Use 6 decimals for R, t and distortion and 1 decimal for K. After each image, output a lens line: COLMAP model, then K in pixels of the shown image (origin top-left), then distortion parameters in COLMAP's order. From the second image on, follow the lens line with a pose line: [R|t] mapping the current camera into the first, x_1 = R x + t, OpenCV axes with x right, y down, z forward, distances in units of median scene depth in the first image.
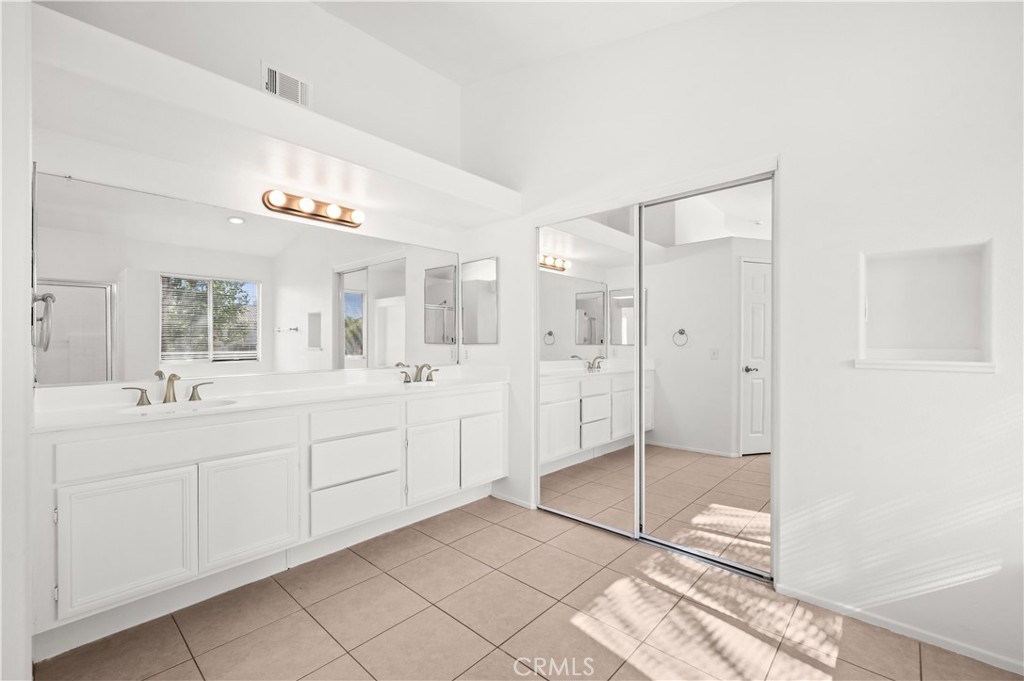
lens RADIAL K [[441.8, 0, 508.6], [0, 441.8, 341.2], [0, 0, 1]] dist [0.007865, 0.000659]
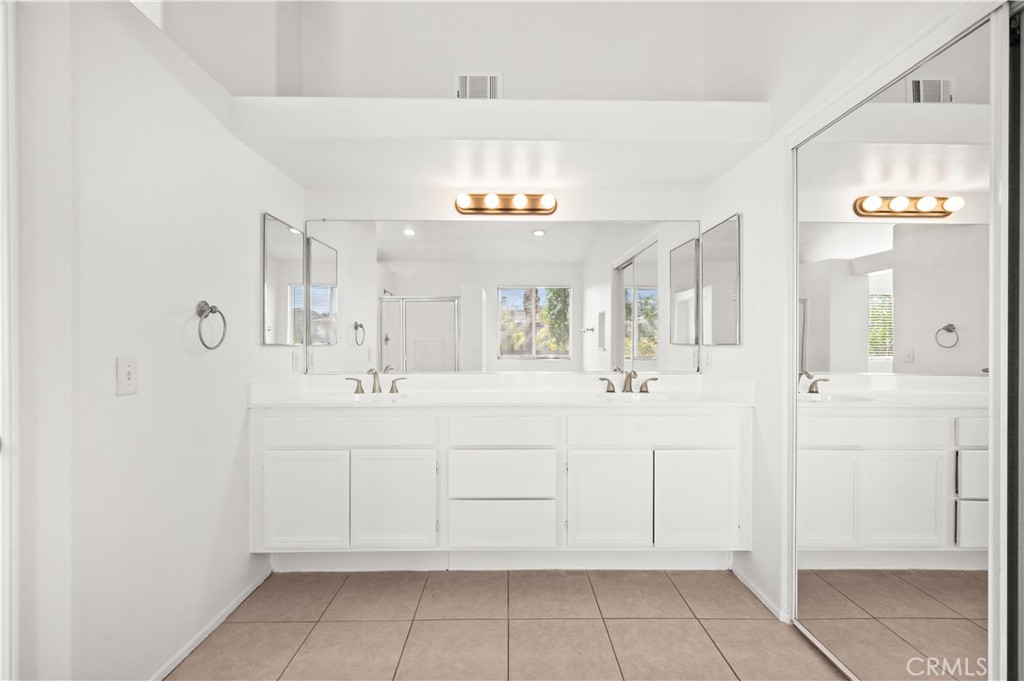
lens RADIAL K [[441.8, 0, 512.5], [0, 441.8, 342.4], [0, 0, 1]] dist [0.007865, 0.000659]
pose [[0.684228, 0.001566, -0.729266, 0.257579], [-0.000723, 0.999999, 0.001469, 0.001029], [0.729268, -0.000478, 0.684229, 0.339443]]
